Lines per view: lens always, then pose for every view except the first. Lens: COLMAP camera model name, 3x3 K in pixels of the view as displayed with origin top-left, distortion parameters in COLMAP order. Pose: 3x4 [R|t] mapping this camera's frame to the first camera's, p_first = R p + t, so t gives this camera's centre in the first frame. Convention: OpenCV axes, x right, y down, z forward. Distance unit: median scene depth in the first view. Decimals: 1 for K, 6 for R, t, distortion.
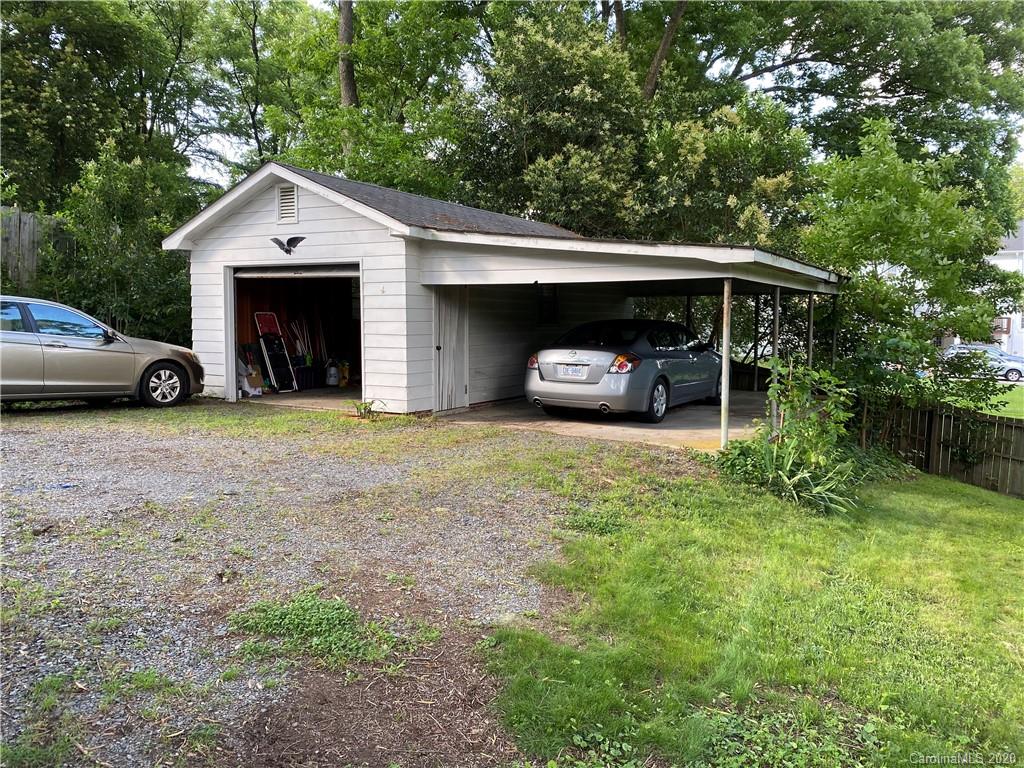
lens RADIAL K [[790.5, 0, 512.0], [0, 790.5, 384.0], [0, 0, 1]] dist [0.113665, -0.184530]
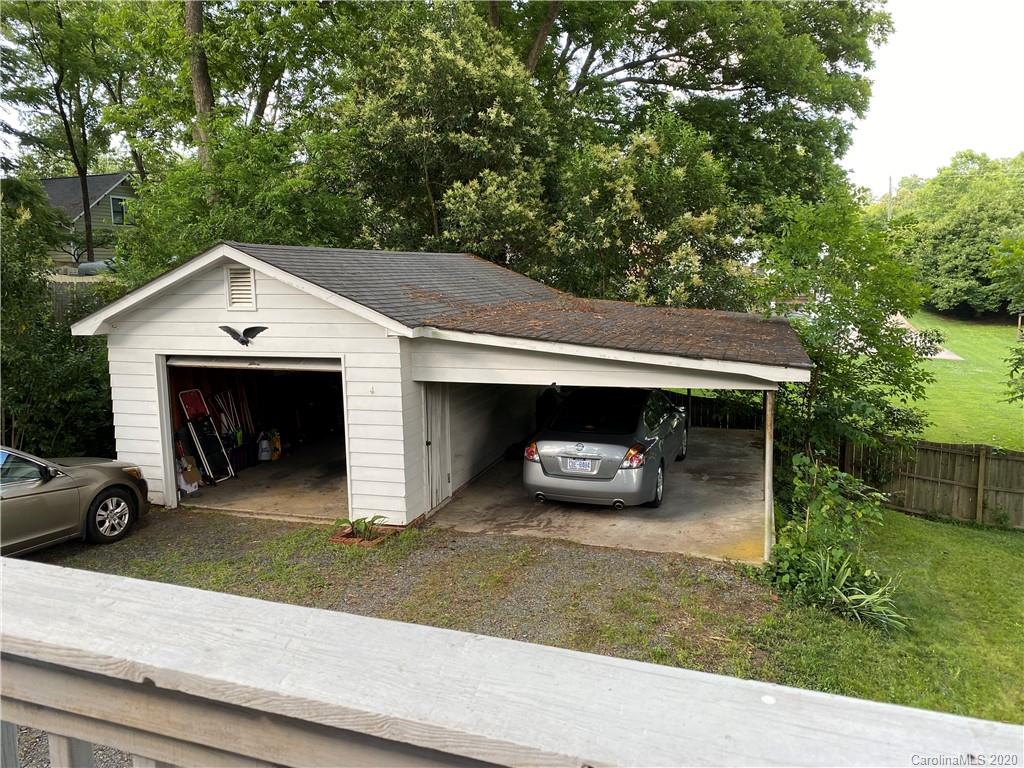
lens RADIAL K [[801.5, 0, 512.0], [0, 801.5, 384.0], [0, 0, 1]] dist [0.024808, -0.010908]
pose [[0.973592, -0.056117, 0.221290, -0.183860], [0.044169, 0.997305, 0.058582, -0.151397], [-0.223981, -0.047261, 0.973447, 0.078491]]
